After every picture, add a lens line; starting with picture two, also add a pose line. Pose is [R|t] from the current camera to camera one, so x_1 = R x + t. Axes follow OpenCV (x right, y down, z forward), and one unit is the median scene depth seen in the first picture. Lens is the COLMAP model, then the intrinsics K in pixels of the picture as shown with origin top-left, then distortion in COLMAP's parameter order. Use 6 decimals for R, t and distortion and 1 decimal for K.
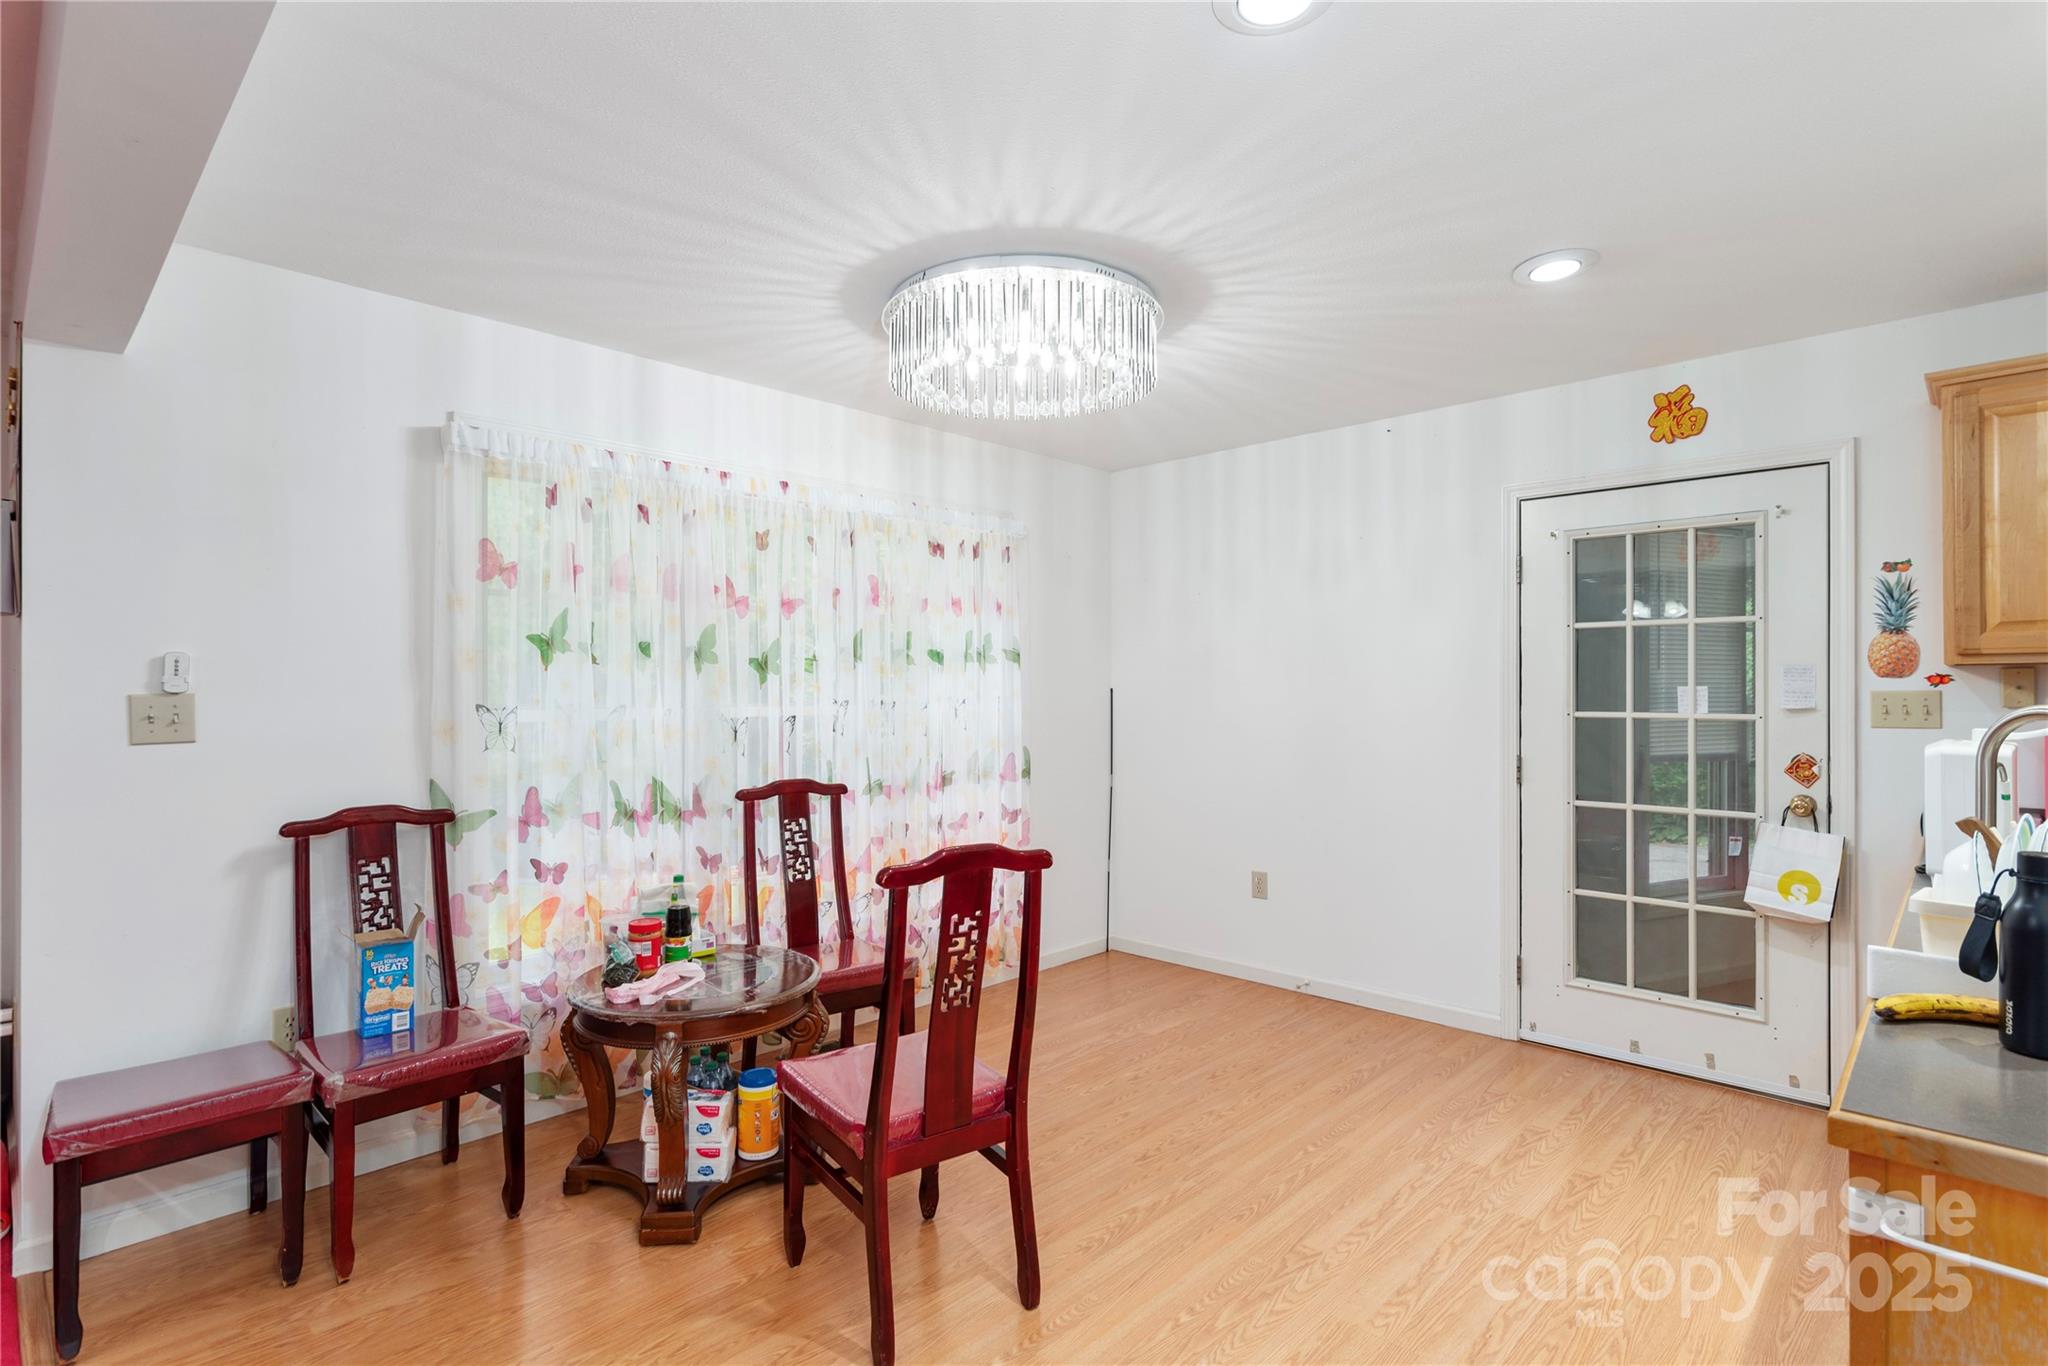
lens RADIAL K [[1000.3, 0, 1013.9], [0, 1000.3, 688.9], [0, 0, 1]] dist [0.001156, -0.000422]
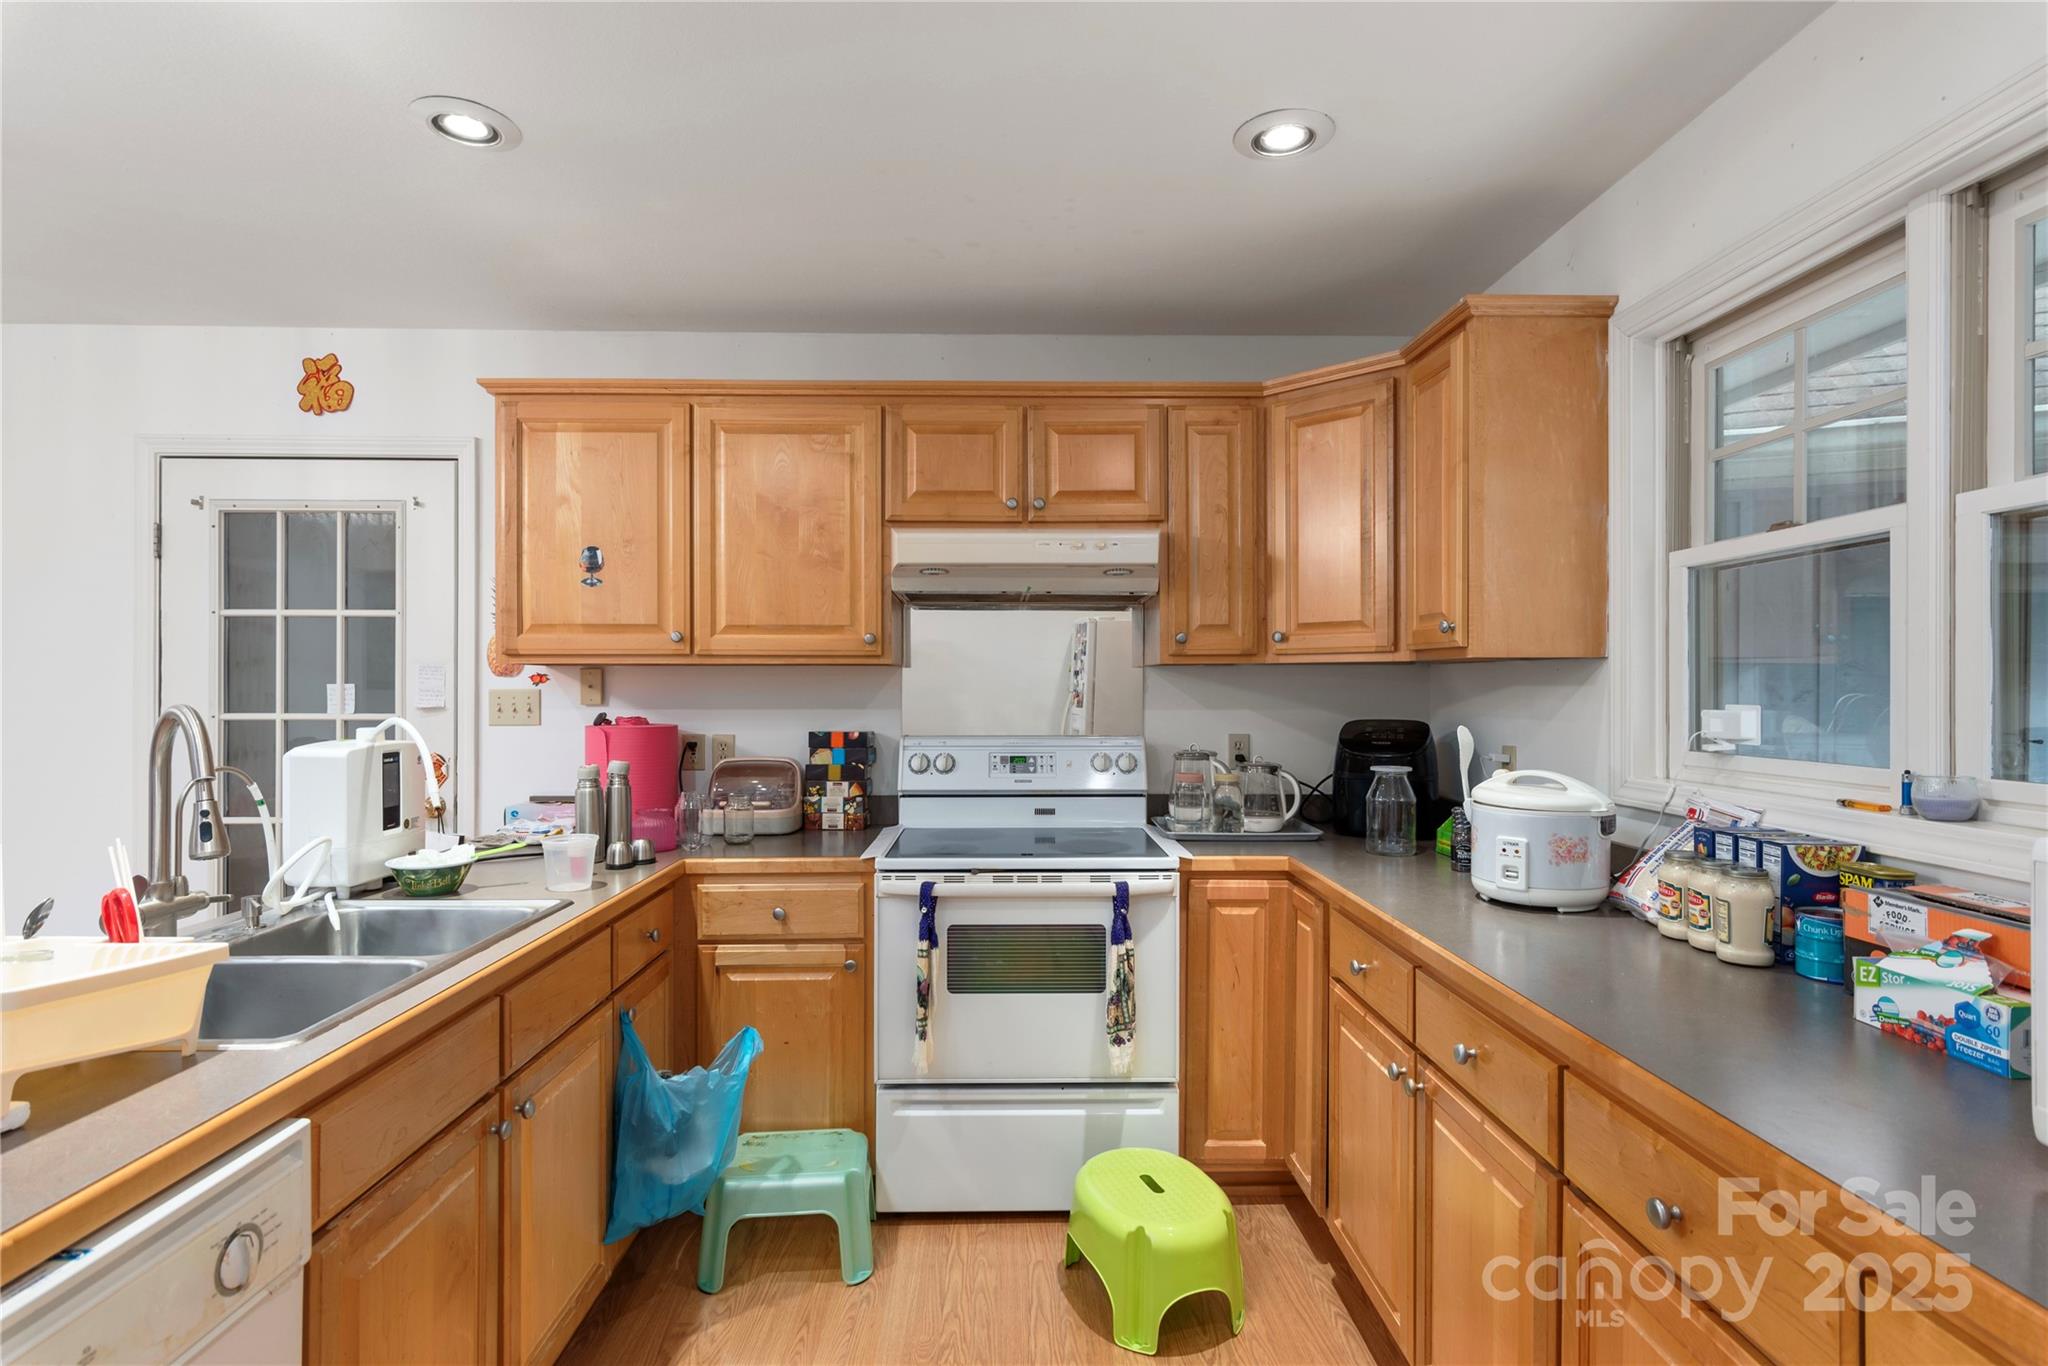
lens RADIAL K [[1008.5, 0, 1024.0], [0, 1008.5, 683.0], [0, 0, 1]] dist [0.010739, -0.001329]
pose [[0.704030, 0.006203, 0.710144, 0.482704], [-0.002323, 0.999977, -0.006432, 0.000725], [-0.710167, 0.002879, 0.704028, -0.102770]]
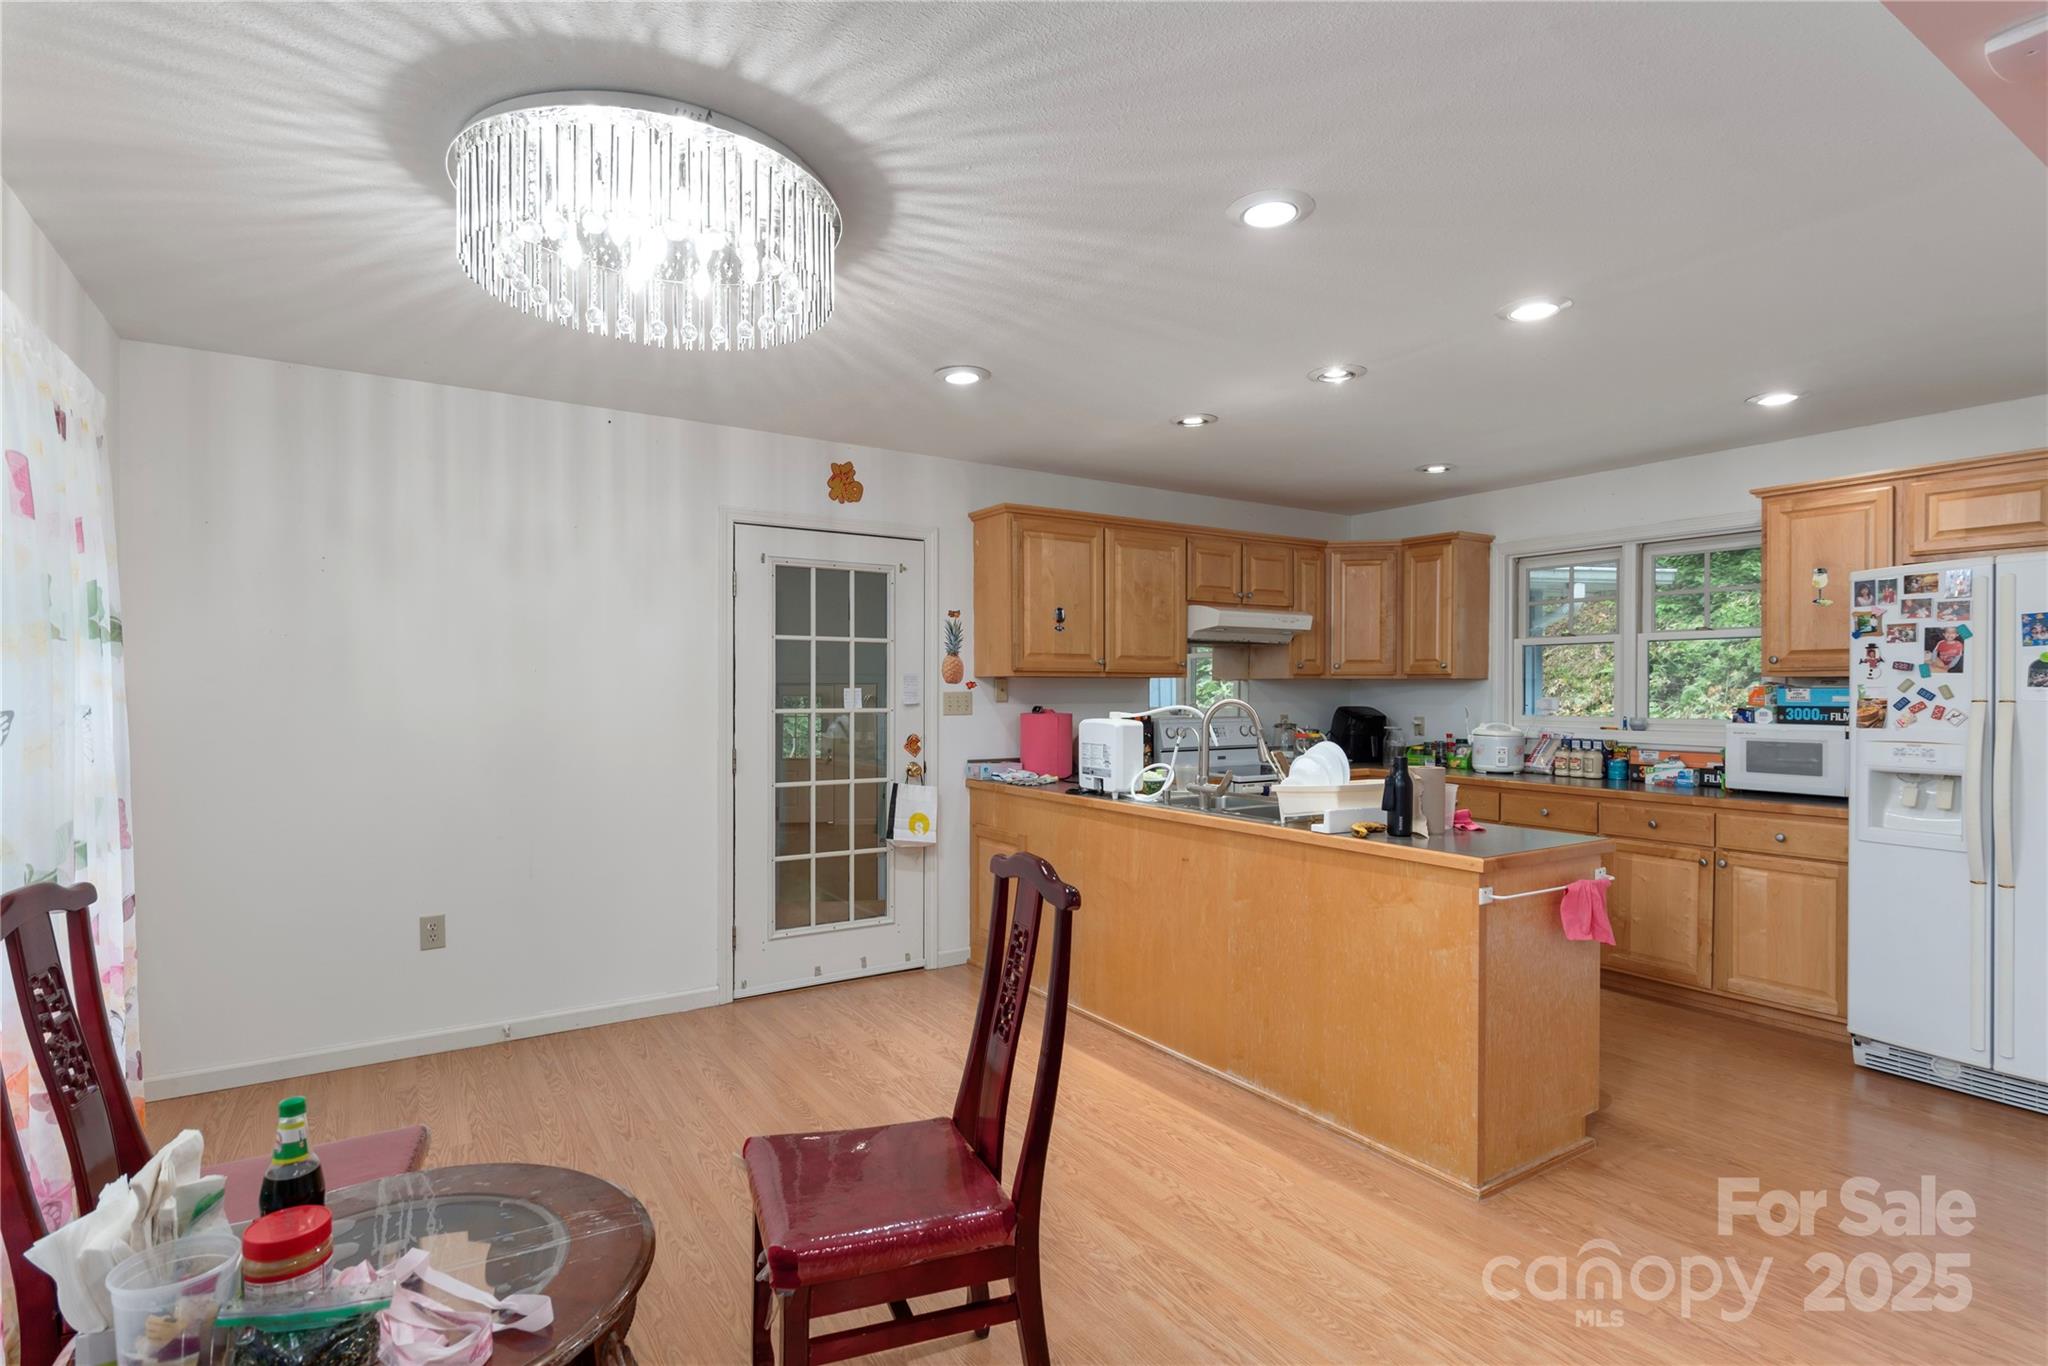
lens RADIAL K [[1004.6, 0, 1015.5], [0, 1004.6, 698.7], [0, 0, 1]] dist [-0.000131, -0.000272]
pose [[0.225777, -0.006847, 0.974155, -0.613282], [-0.002485, 0.999968, 0.007605, 0.000360], [-0.974176, -0.004138, 0.225753, 0.507068]]
